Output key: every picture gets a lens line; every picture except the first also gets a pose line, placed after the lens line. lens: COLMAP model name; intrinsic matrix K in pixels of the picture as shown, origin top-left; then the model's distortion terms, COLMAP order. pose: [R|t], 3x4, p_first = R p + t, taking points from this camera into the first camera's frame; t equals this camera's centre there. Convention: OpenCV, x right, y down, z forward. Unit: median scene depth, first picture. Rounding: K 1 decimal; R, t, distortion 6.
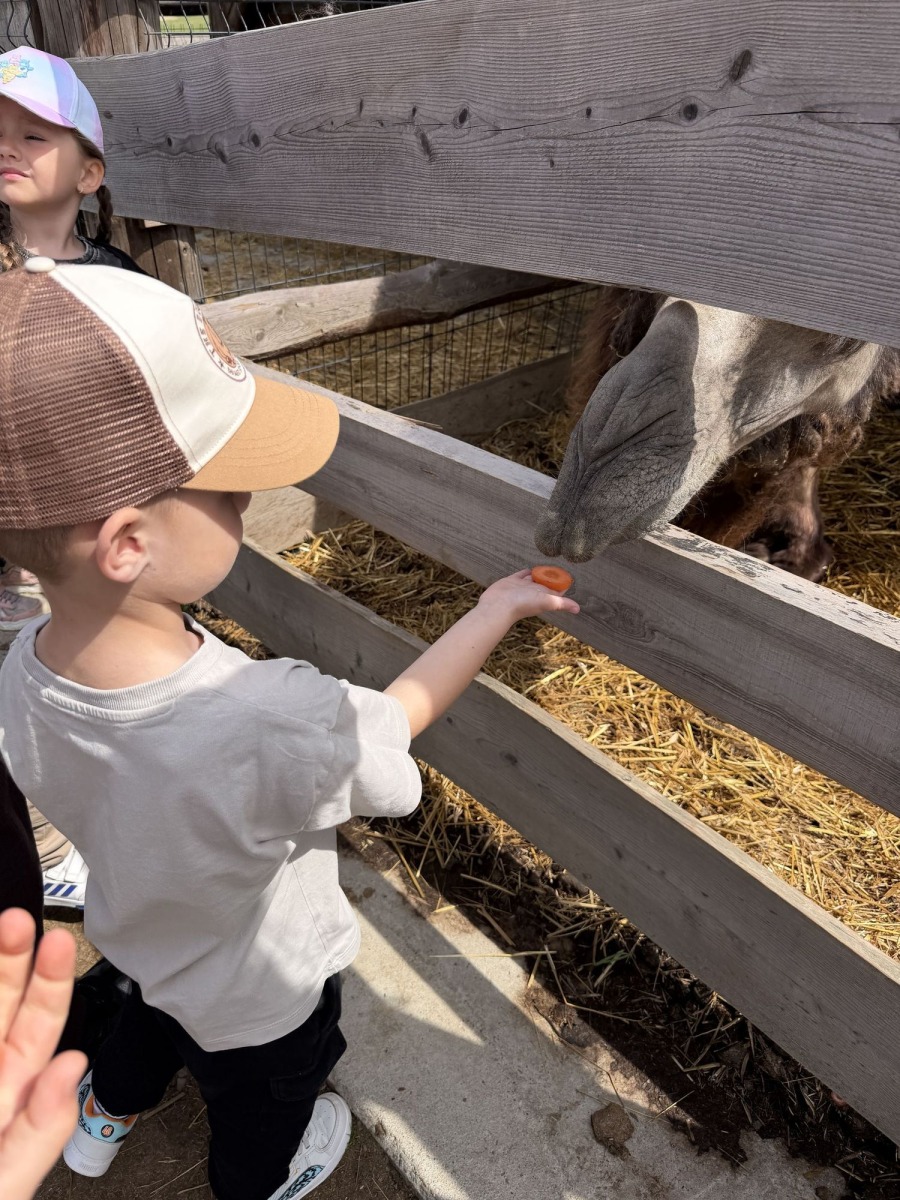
lens RADIAL K [[869.0, 0, 449.9], [0, 869.0, 575.5], [0, 0, 1]] dist [0.005074, -0.025188]
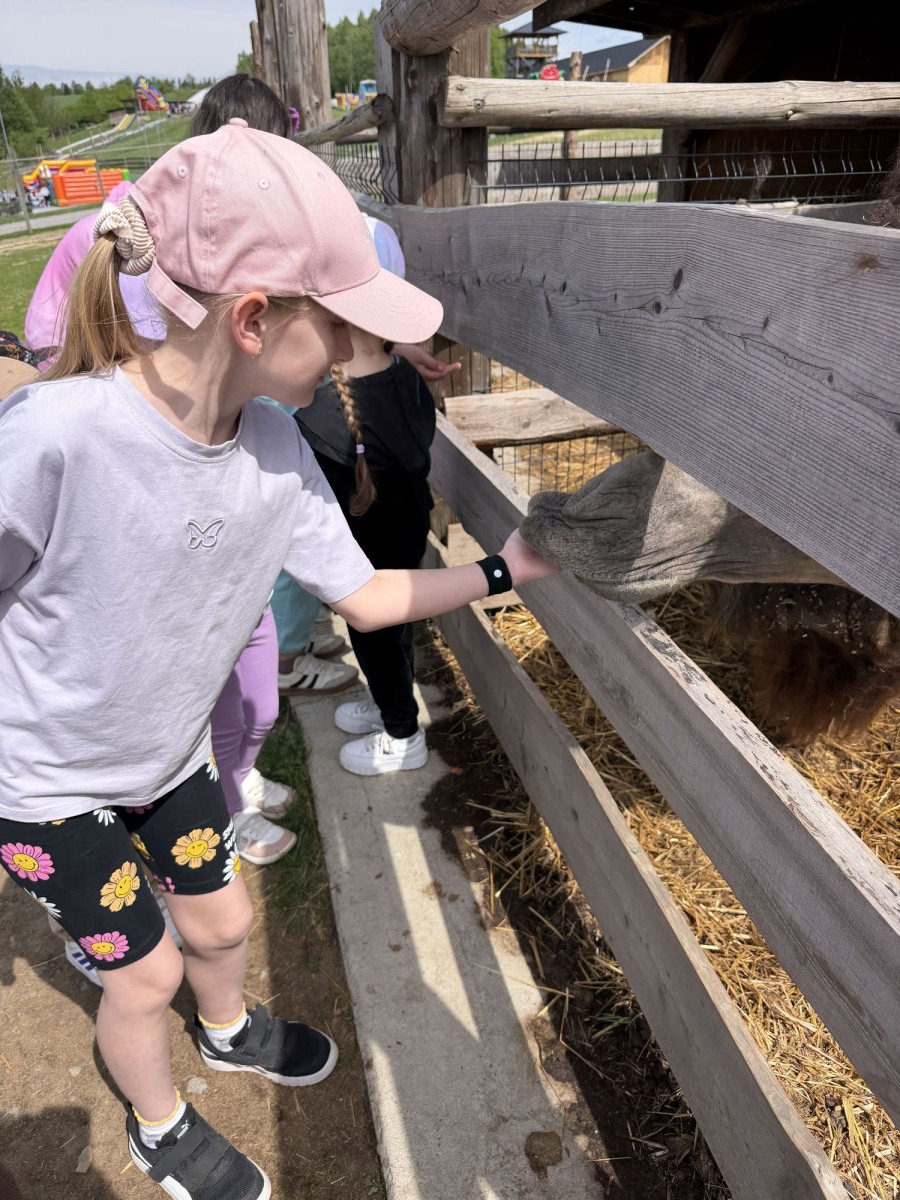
lens RADIAL K [[869.0, 0, 449.9], [0, 869.0, 575.5], [0, 0, 1]] dist [0.005074, -0.025188]
pose [[0.883705, 0.200829, -0.422769, 0.366722], [-0.236073, 0.971205, -0.032104, -0.017491], [0.404148, 0.128175, 0.905669, -0.145315]]
